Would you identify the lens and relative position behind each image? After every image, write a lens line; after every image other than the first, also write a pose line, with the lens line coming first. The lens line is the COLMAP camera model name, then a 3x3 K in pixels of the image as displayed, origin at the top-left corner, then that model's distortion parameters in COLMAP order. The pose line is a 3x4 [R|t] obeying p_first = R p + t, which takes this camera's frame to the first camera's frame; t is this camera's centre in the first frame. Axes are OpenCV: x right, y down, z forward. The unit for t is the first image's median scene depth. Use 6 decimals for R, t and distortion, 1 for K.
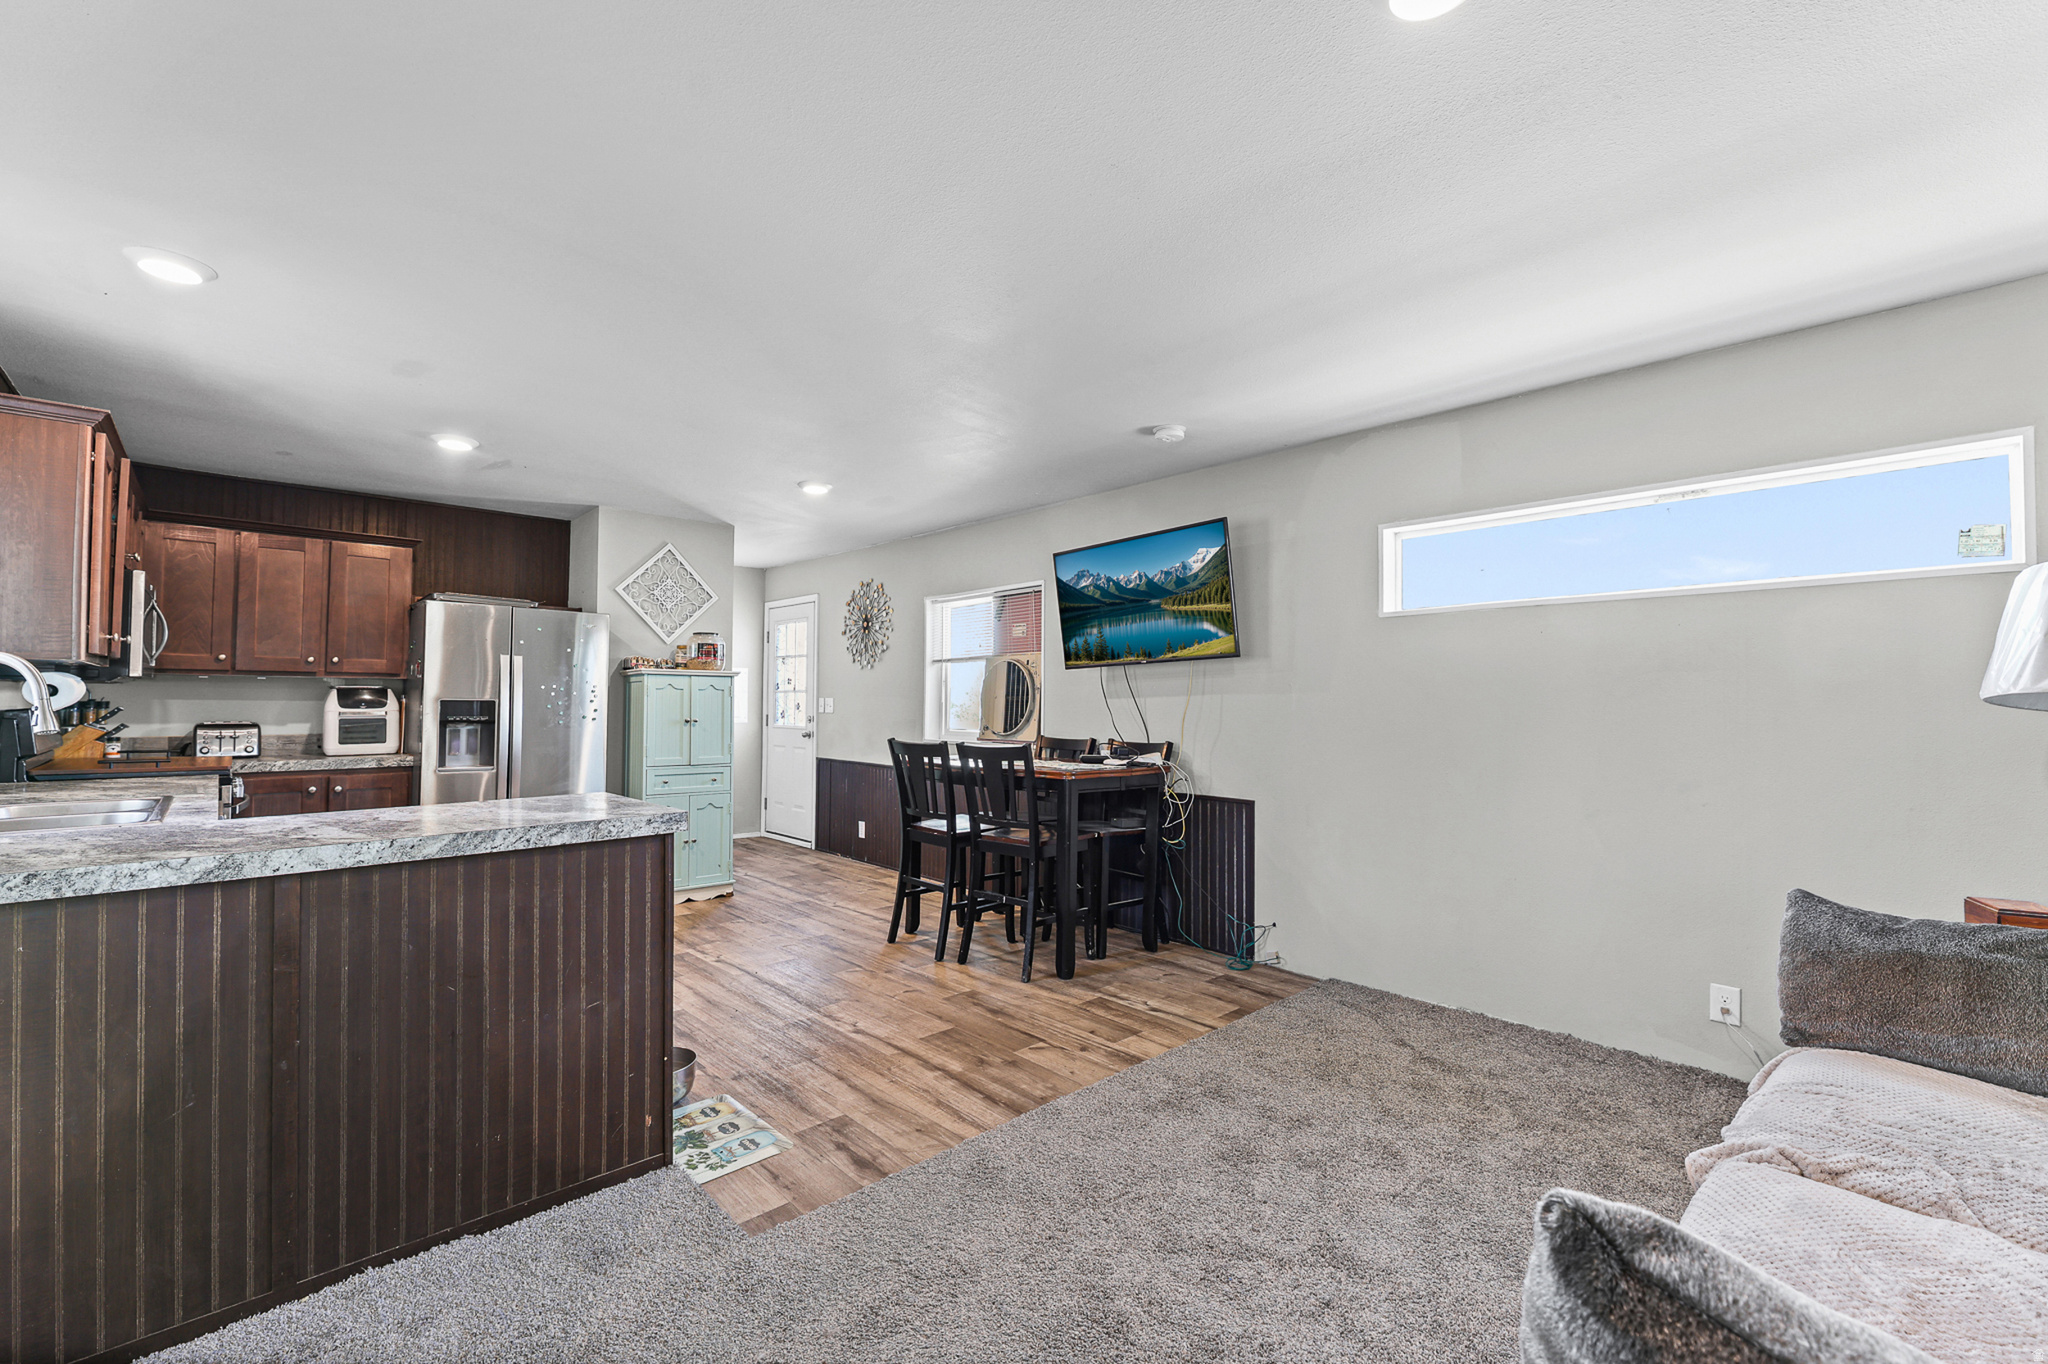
lens RADIAL K [[839.5, 0, 1035.3], [0, 839.5, 680.9], [0, 0, 1]] dist [-0.002344, -0.000803]
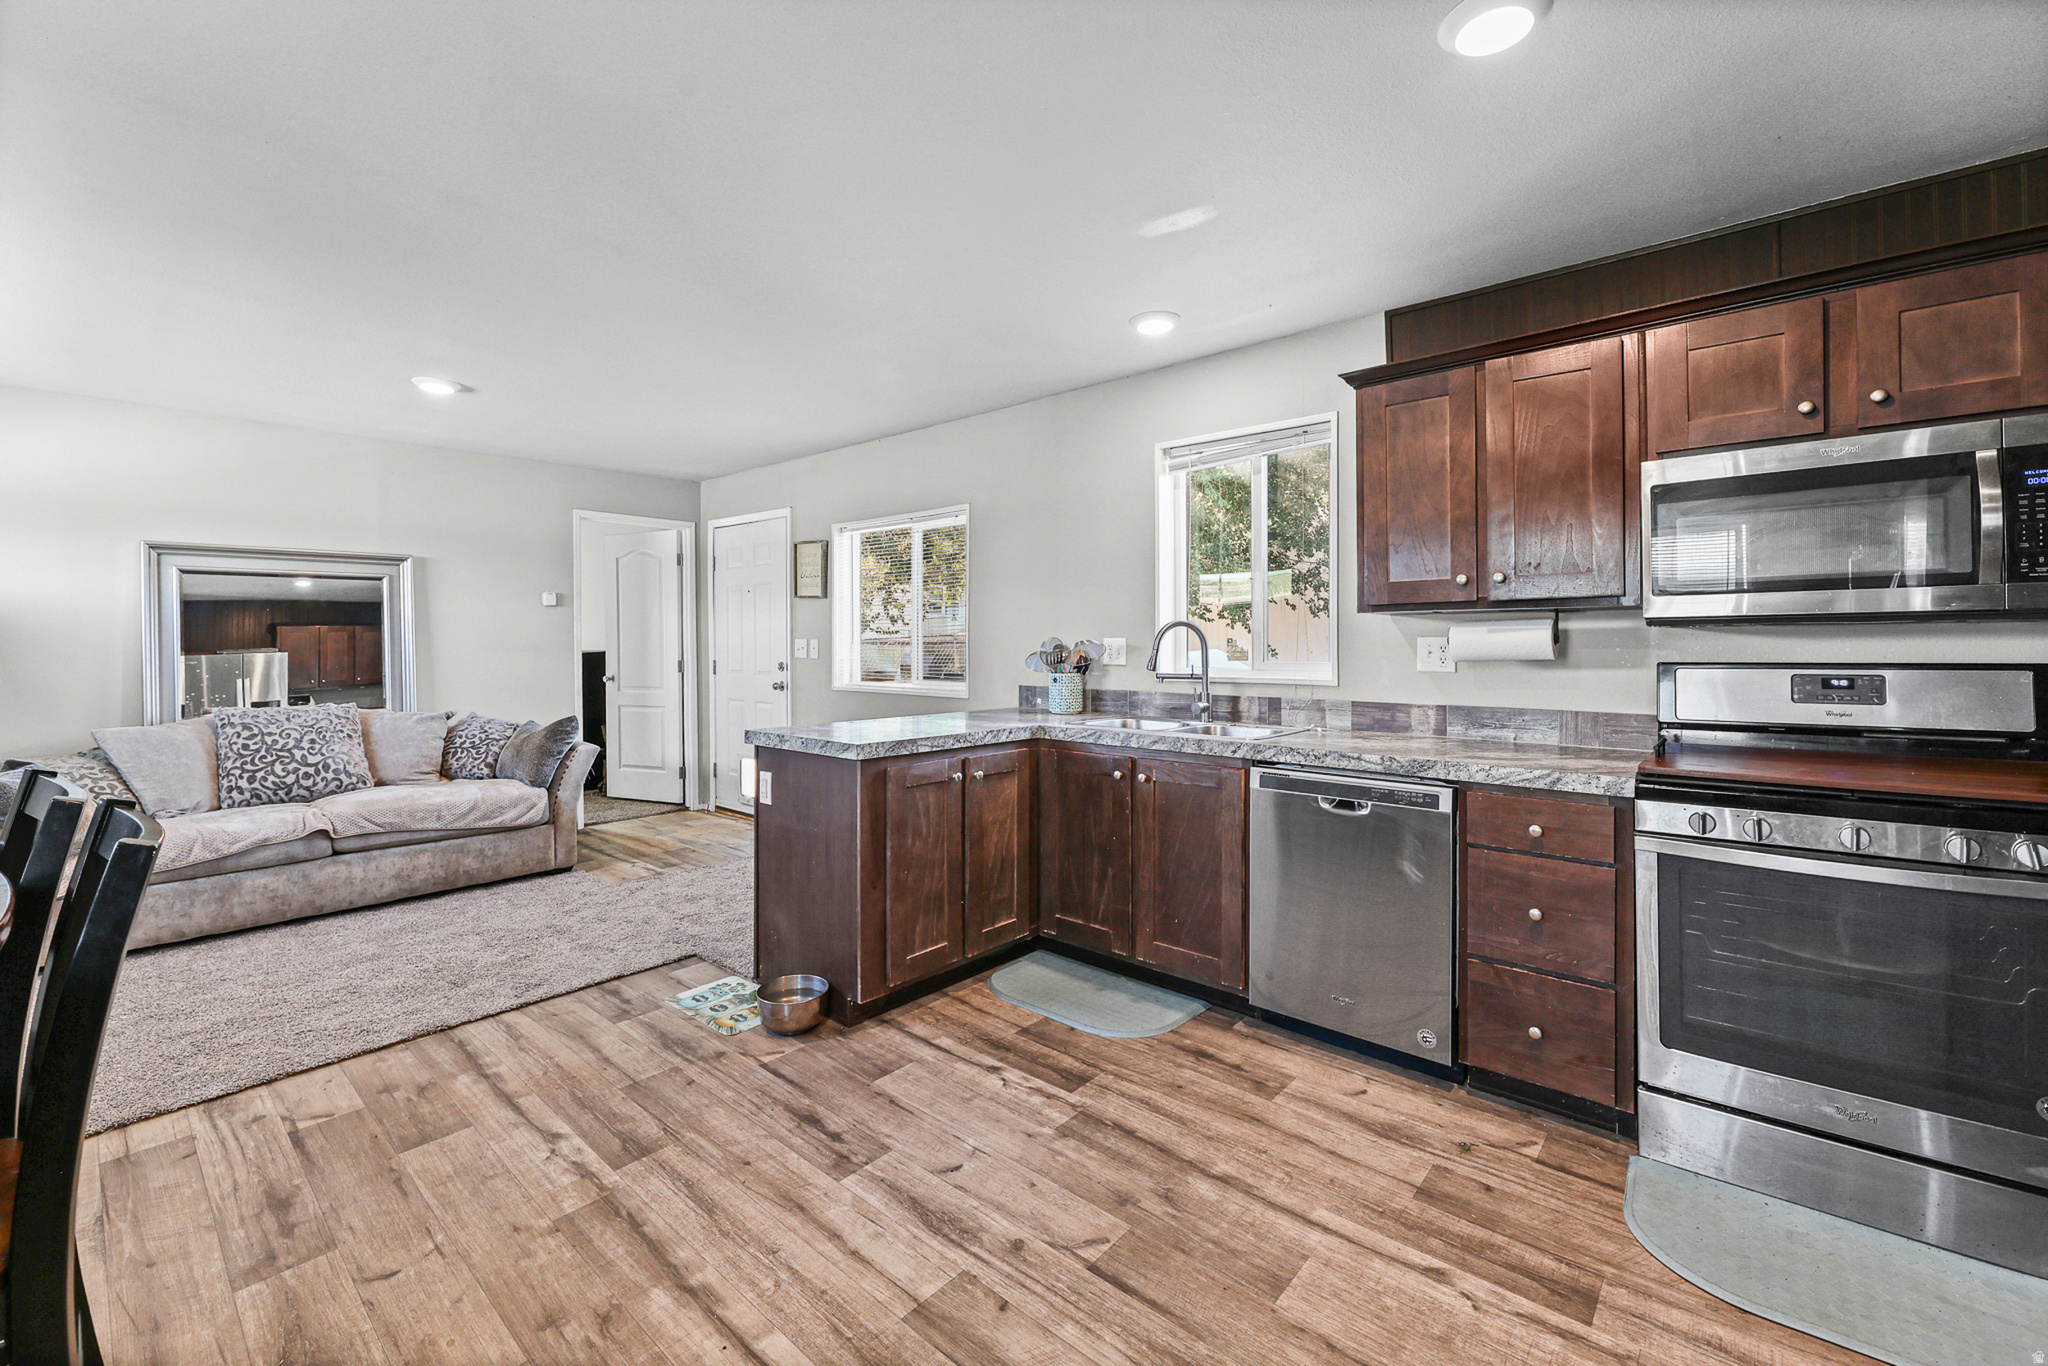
lens RADIAL K [[866.9, 0, 1031.5], [0, 866.9, 641.9], [0, 0, 1]] dist [0.000547, -0.002719]
pose [[-0.996881, 0.003566, -0.078839, -0.586282], [0.005446, 0.999706, -0.023643, 0.032507], [0.078731, -0.023999, -0.996607, 1.871551]]
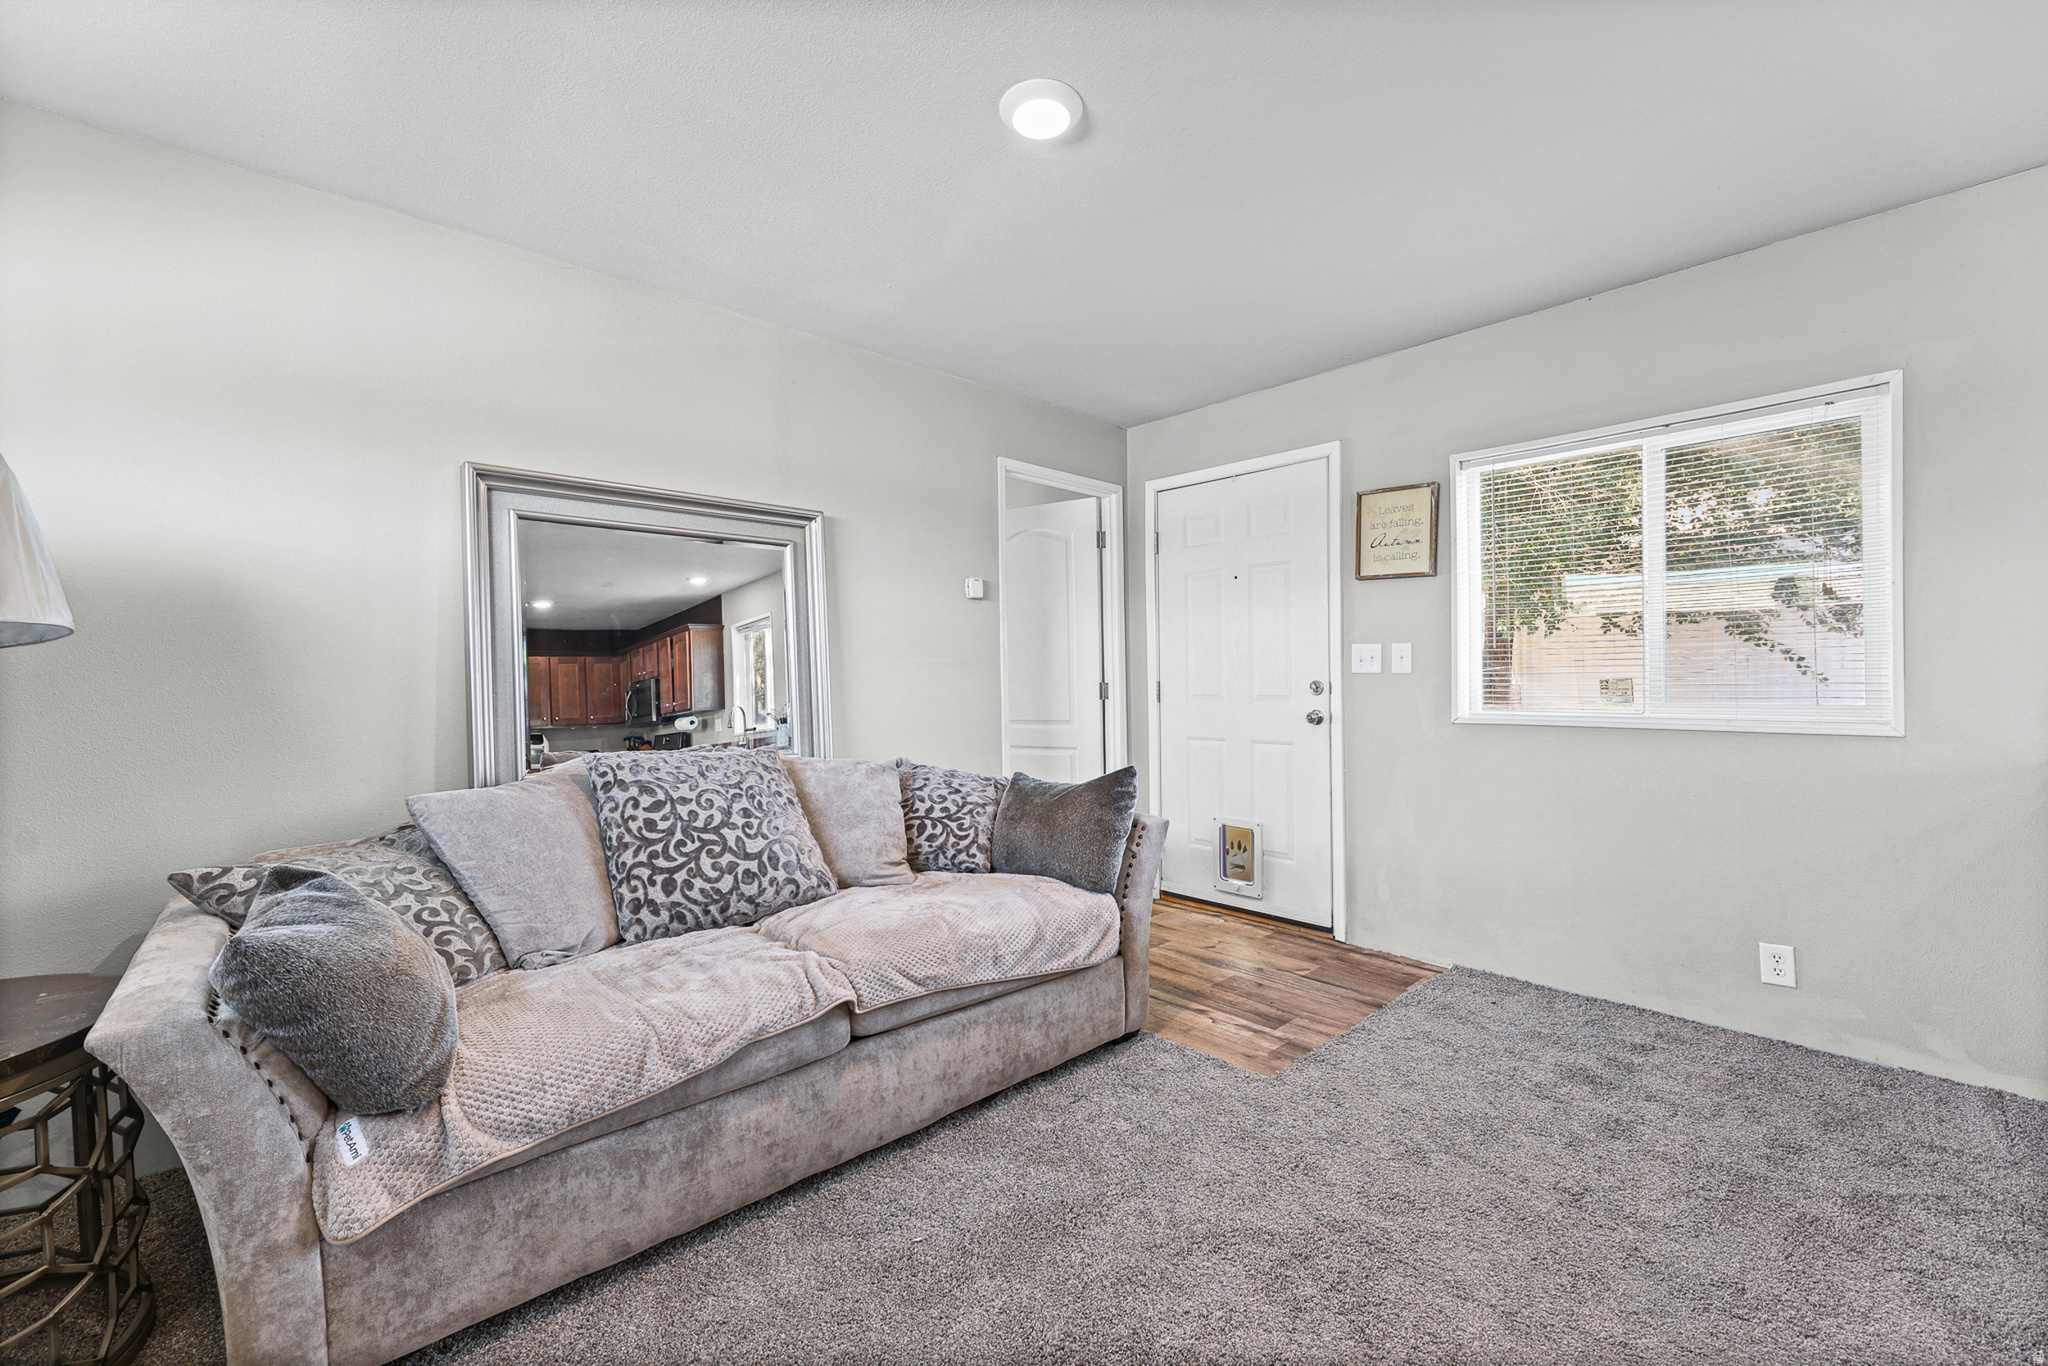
lens RADIAL K [[839.5, 0, 1035.3], [0, 839.5, 681.9], [0, 0, 1]] dist [-0.002344, -0.000803]
pose [[-0.999877, 0.010186, 0.011952, 0.220768], [0.009891, 0.999650, -0.024527, 0.056325], [-0.012198, -0.024406, -0.999628, 1.117000]]
